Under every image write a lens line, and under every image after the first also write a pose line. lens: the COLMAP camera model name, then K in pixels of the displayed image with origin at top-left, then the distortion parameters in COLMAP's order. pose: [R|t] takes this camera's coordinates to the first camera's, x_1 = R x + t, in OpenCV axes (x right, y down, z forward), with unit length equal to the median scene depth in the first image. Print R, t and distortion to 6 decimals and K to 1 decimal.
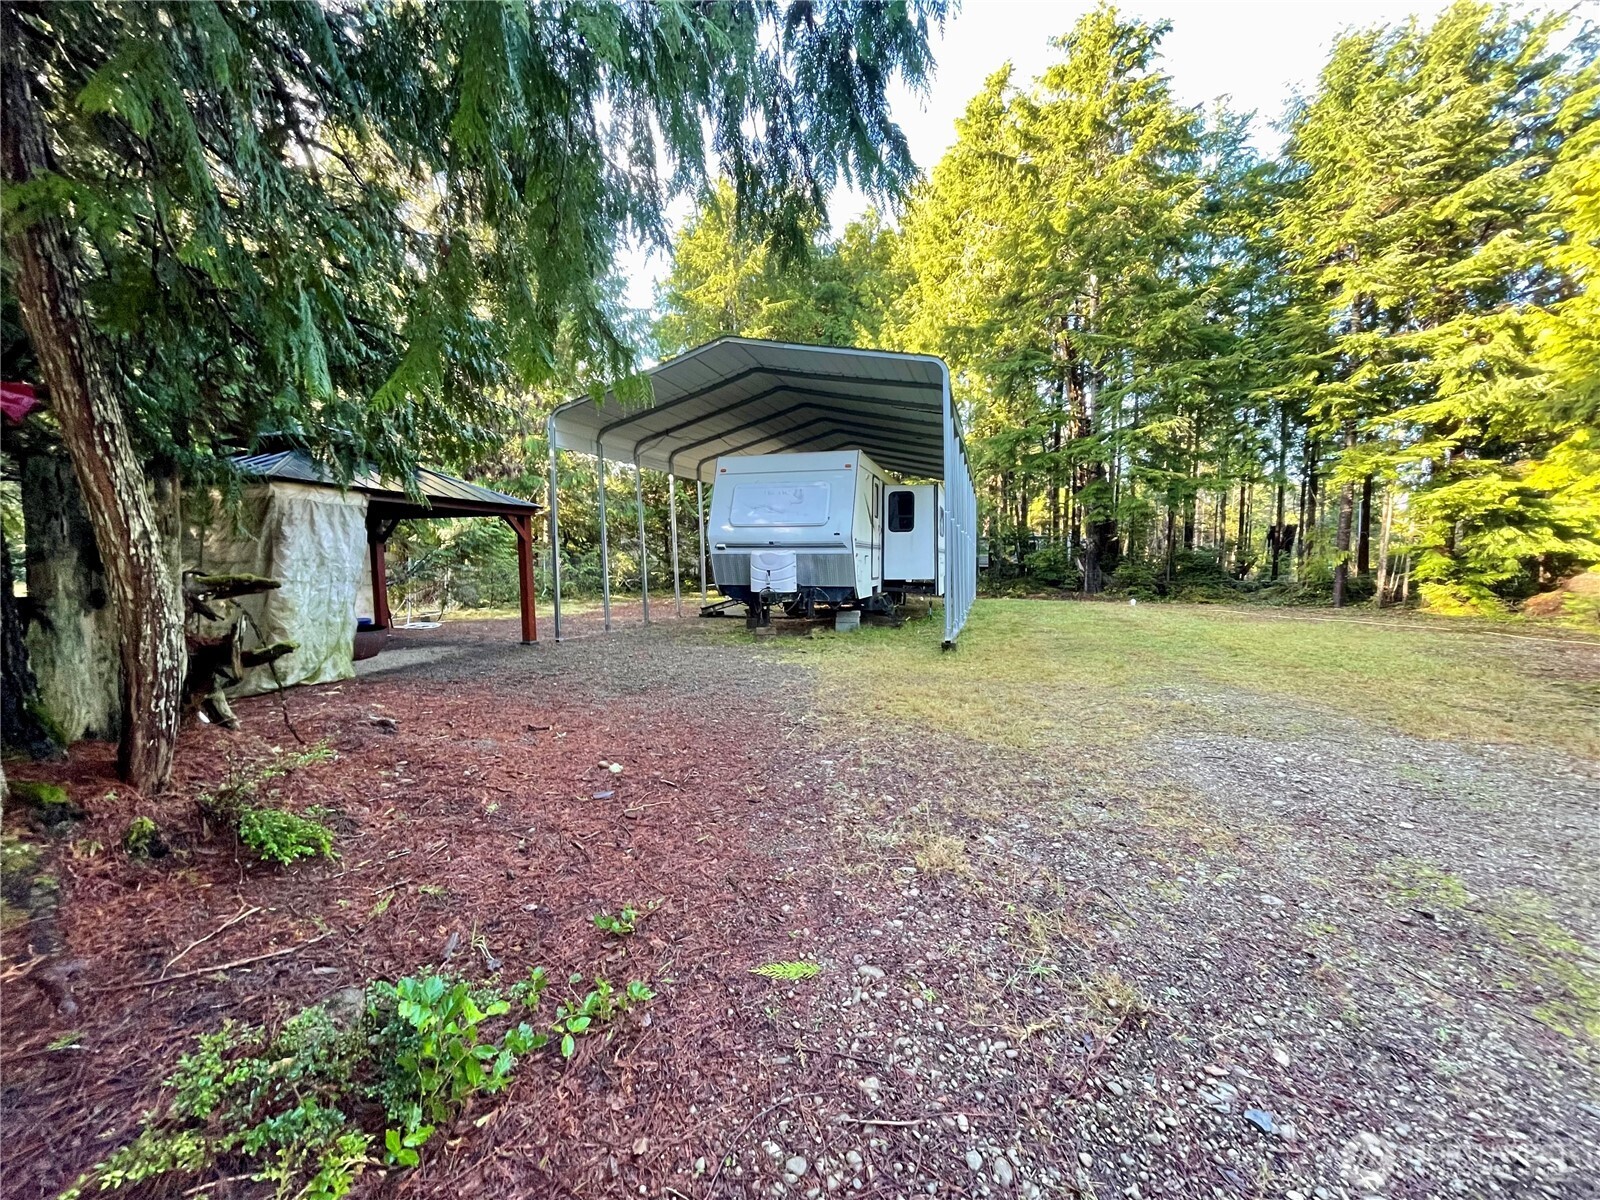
lens RADIAL K [[640.1, 0, 793.1], [0, 640.1, 605.6], [0, 0, 1]] dist [-0.011393, 0.000130]
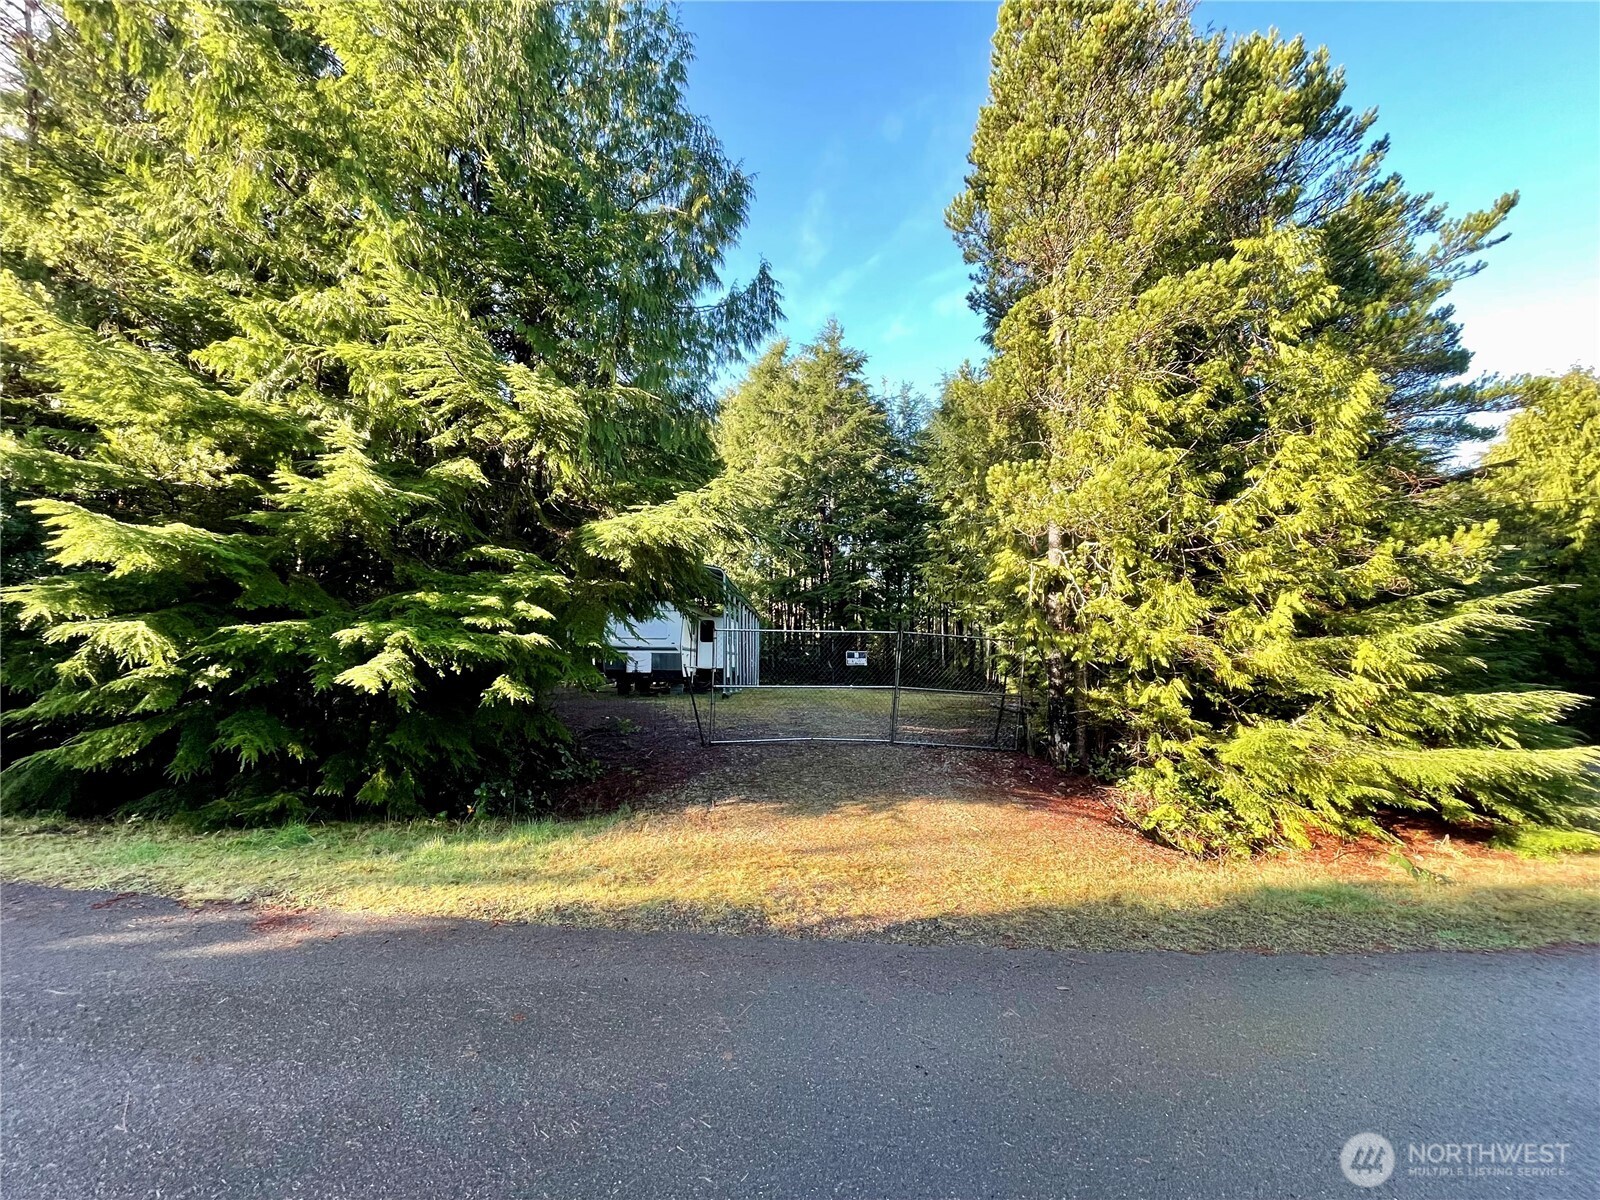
lens RADIAL K [[640.1, 0, 792.8], [0, 640.1, 602.4], [0, 0, 1]] dist [-0.011393, 0.000130]
pose [[0.961377, 0.037359, 0.272688, -0.091571], [0.008759, 0.986091, -0.165976, 0.073034], [-0.275095, 0.161953, 0.947678, -0.763904]]
